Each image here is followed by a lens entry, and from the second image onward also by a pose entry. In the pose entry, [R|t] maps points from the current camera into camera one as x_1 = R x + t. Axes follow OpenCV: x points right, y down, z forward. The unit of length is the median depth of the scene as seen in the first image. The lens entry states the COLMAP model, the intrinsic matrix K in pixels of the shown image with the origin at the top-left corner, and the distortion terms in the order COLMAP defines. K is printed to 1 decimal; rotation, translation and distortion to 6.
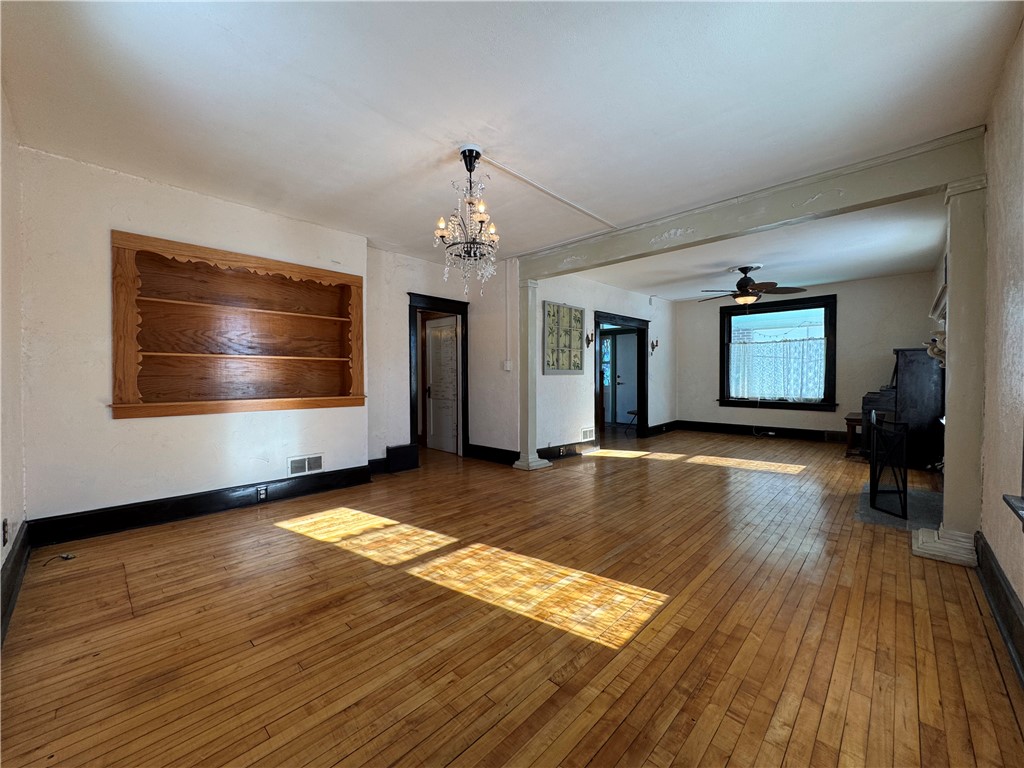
lens RADIAL K [[419.0, 0, 509.6], [0, 419.0, 386.9], [0, 0, 1]] dist [-0.001436, -0.000967]
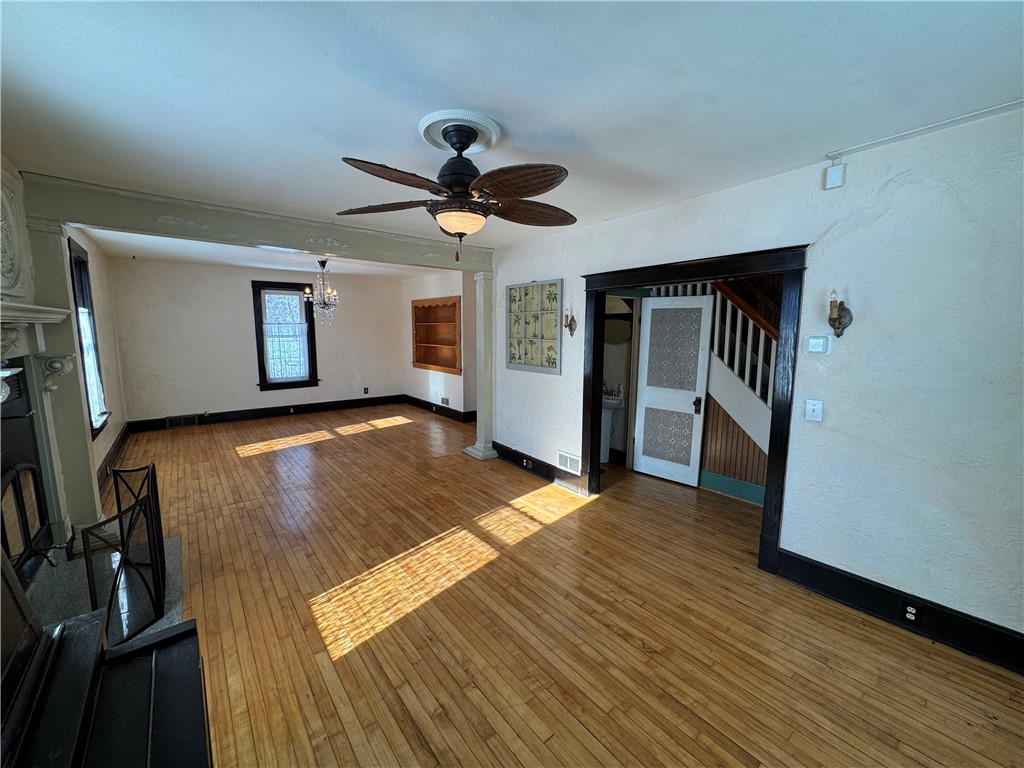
lens RADIAL K [[419.0, 0, 509.3], [0, 419.0, 383.5], [0, 0, 1]] dist [-0.001436, -0.000967]
pose [[-0.157842, 0.131395, -0.978684, 0.933244], [-0.023977, 0.990305, 0.136822, -0.116162], [0.987173, 0.045062, -0.153161, 1.089663]]
